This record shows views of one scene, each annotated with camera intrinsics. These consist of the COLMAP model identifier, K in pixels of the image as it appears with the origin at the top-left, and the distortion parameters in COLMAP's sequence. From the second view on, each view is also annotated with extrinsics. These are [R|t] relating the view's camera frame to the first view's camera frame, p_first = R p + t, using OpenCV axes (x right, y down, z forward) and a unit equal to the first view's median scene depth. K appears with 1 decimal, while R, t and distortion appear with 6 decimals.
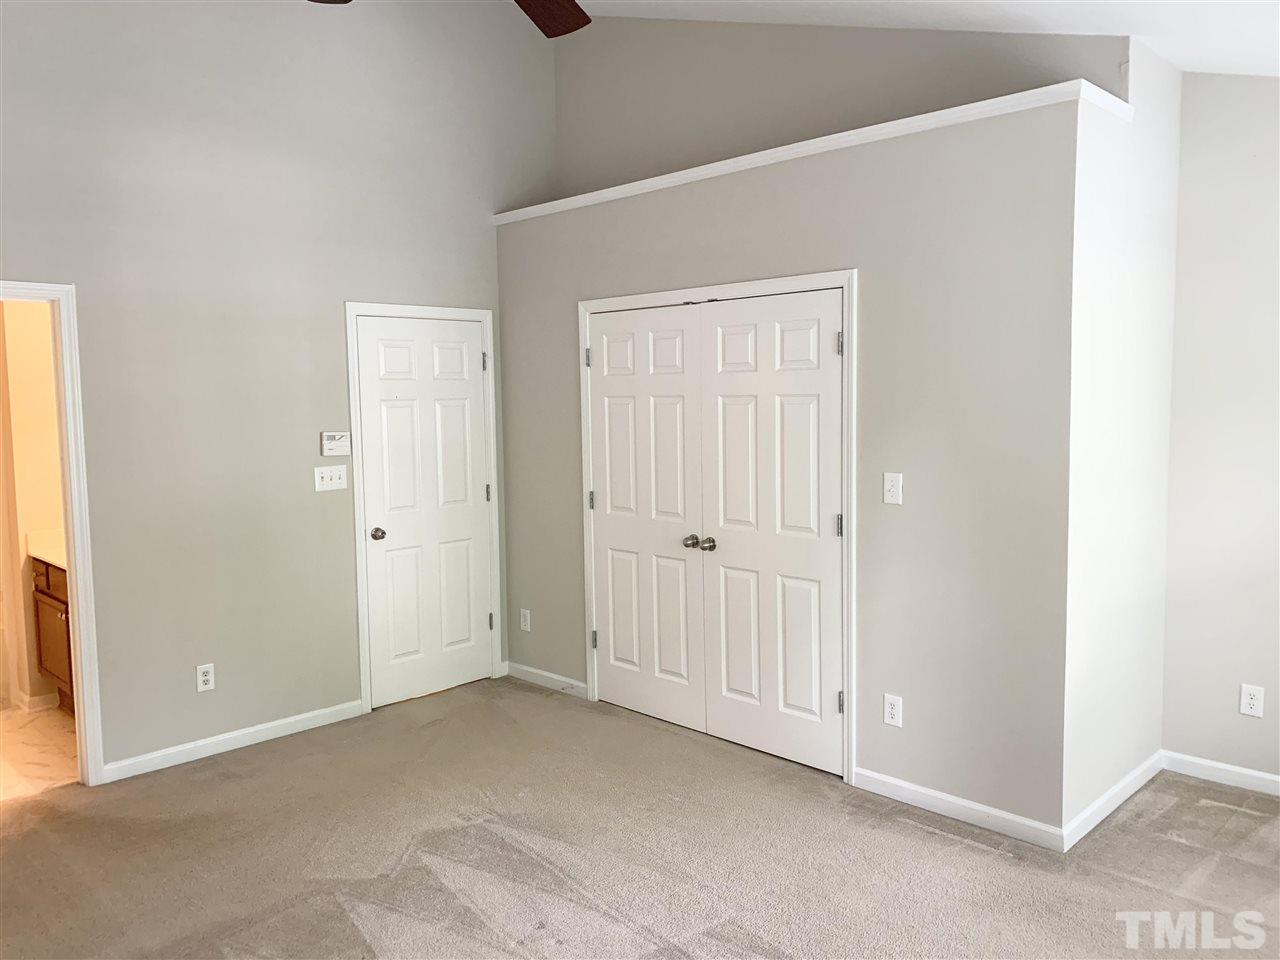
lens RADIAL K [[982.4, 0, 641.0], [0, 982.4, 480.8], [0, 0, 1]] dist [0.055933, -0.069411]
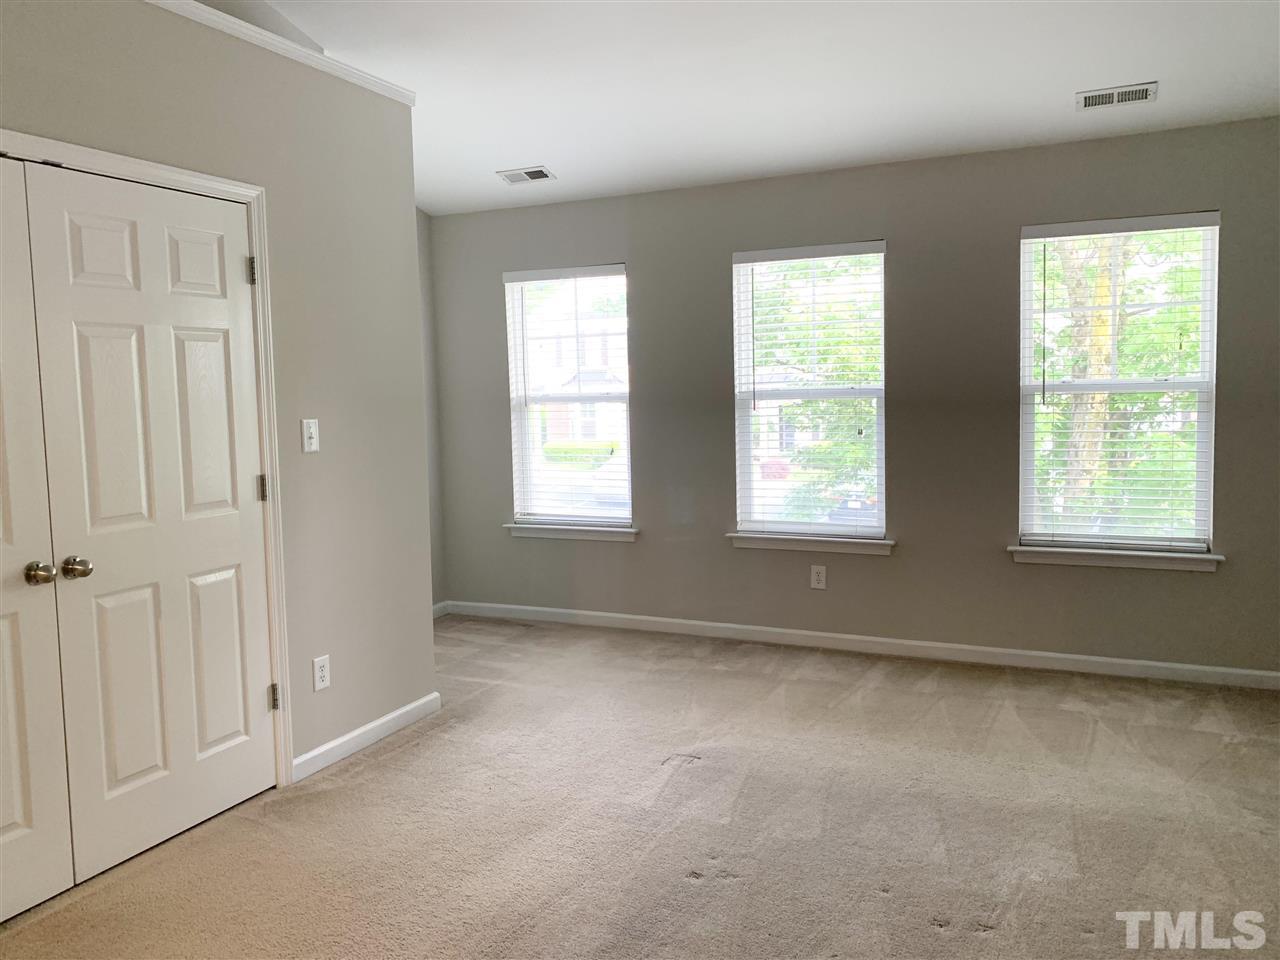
lens RADIAL K [[982.4, 0, 624.5], [0, 982.4, 473.6], [0, 0, 1]] dist [0.055933, -0.069411]
pose [[-0.334930, -0.068582, 0.939744, -0.635064], [0.108563, 0.987897, 0.110789, -0.024538], [-0.935968, 0.139128, -0.323431, 0.898498]]
